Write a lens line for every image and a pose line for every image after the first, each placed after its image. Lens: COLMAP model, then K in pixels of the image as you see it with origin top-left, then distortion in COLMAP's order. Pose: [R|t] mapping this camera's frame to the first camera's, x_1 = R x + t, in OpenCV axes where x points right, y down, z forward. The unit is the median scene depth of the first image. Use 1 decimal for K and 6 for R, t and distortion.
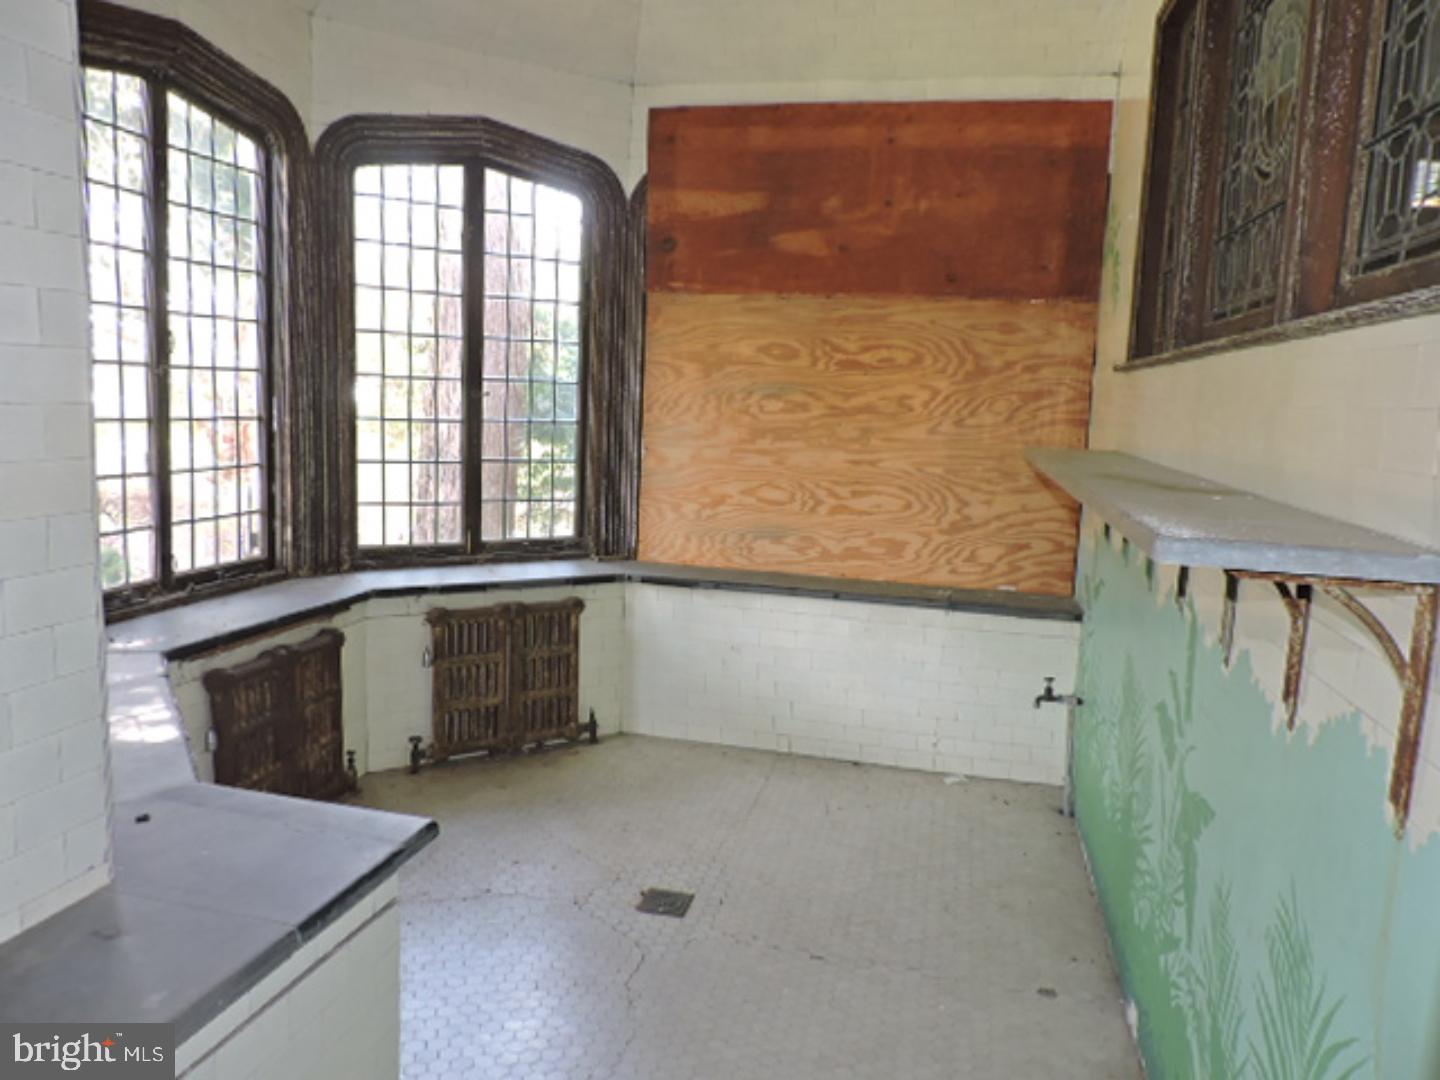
lens RADIAL K [[1048.1, 0, 727.4], [0, 1048.1, 545.8], [0, 0, 1]] dist [-0.006742, 0.000142]
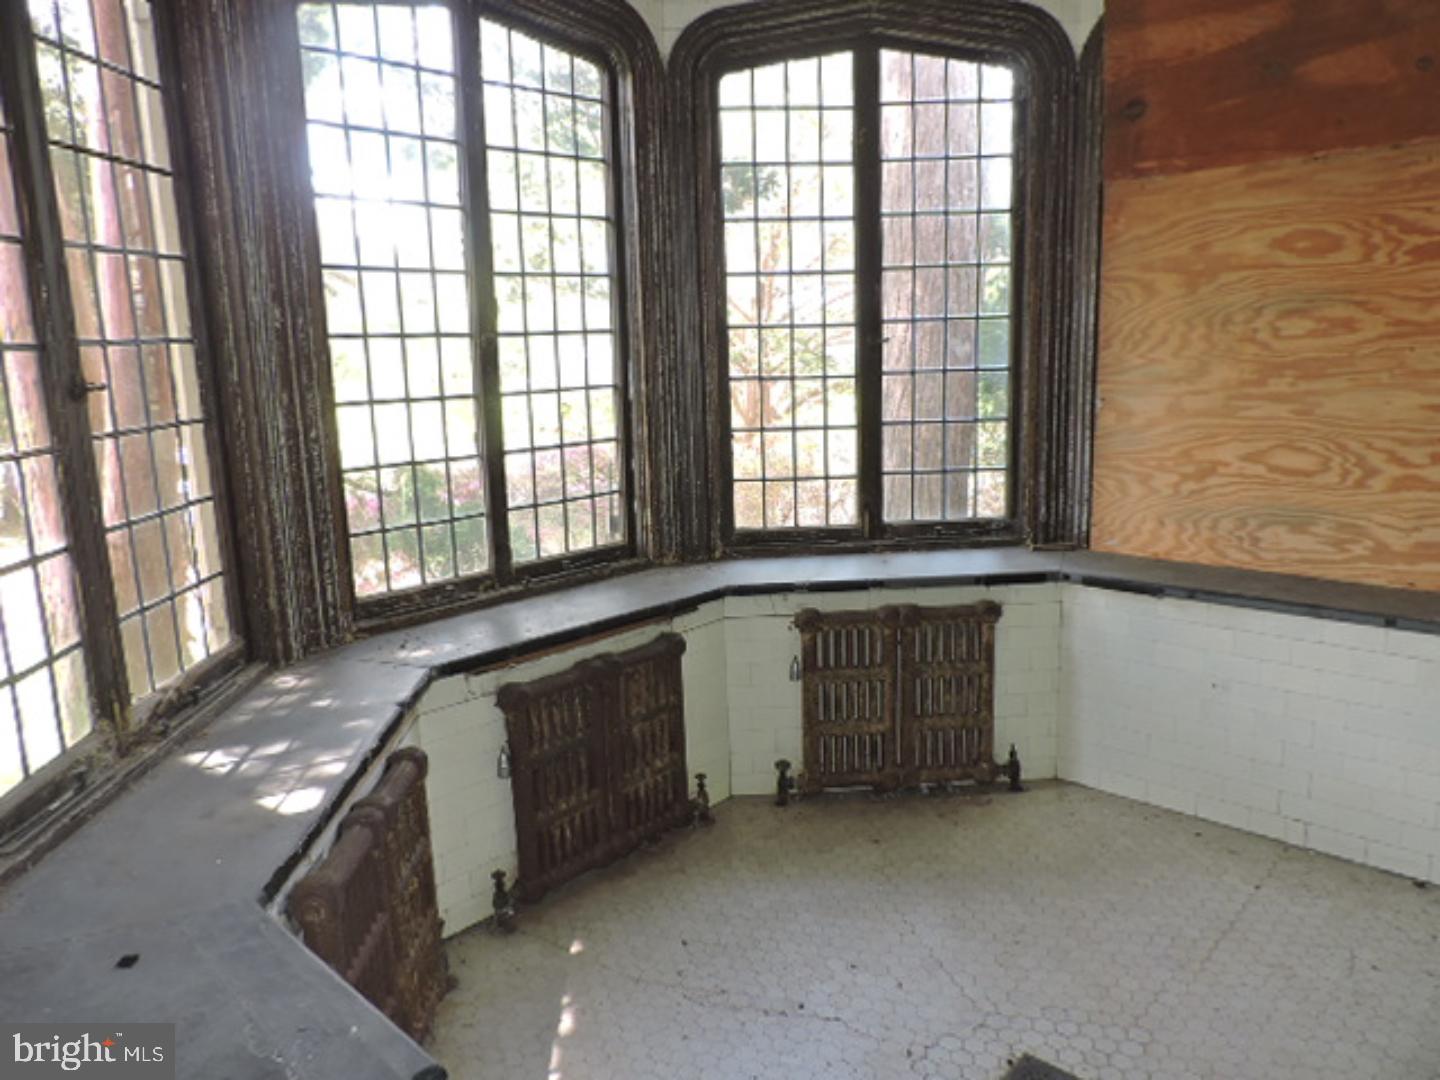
lens RADIAL K [[1048.1, 0, 727.4], [0, 1048.1, 545.8], [0, 0, 1]] dist [-0.006742, 0.000142]
pose [[0.864126, 0.027401, -0.502528, 0.070715], [-0.001776, 0.998677, 0.051400, -0.028974], [0.503272, -0.043524, 0.863032, 0.243910]]
